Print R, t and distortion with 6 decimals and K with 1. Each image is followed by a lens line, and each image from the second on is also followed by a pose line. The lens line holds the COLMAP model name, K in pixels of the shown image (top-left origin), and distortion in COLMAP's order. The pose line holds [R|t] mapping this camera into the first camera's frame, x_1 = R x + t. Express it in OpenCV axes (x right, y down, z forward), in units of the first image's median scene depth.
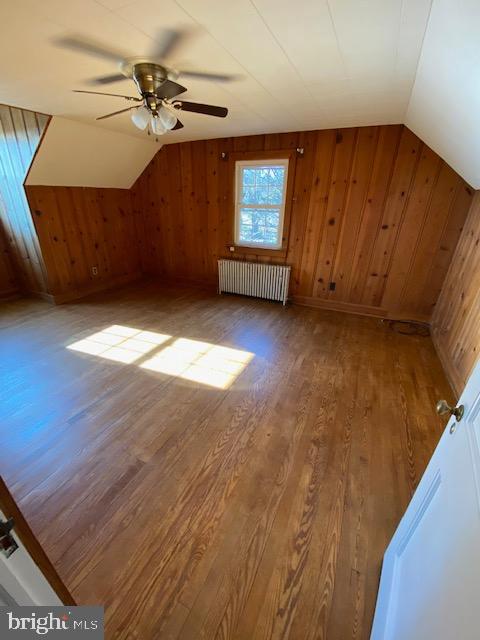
lens RADIAL K [[258.5, 0, 243.2], [0, 258.5, 321.7], [0, 0, 1]] dist [0.029639, -0.024846]
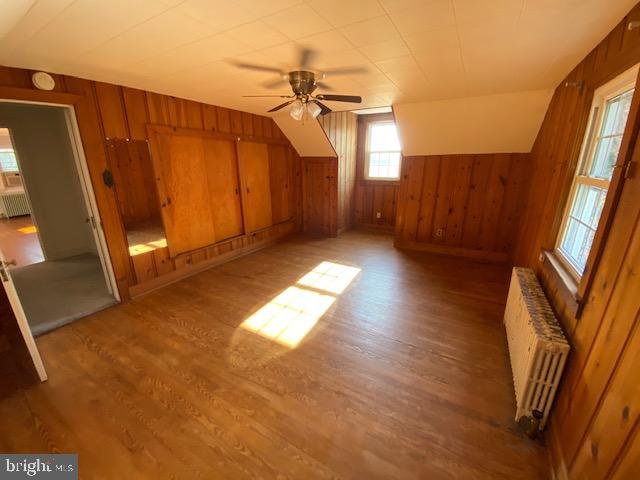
lens RADIAL K [[258.5, 0, 323.2], [0, 258.5, 238.9], [0, 0, 1]] dist [0.029639, -0.024846]
pose [[-0.081115, 0.269054, -0.959703, 0.780426], [-0.415913, 0.865900, 0.277910, -0.466467], [0.905780, 0.421695, 0.041665, 0.974888]]
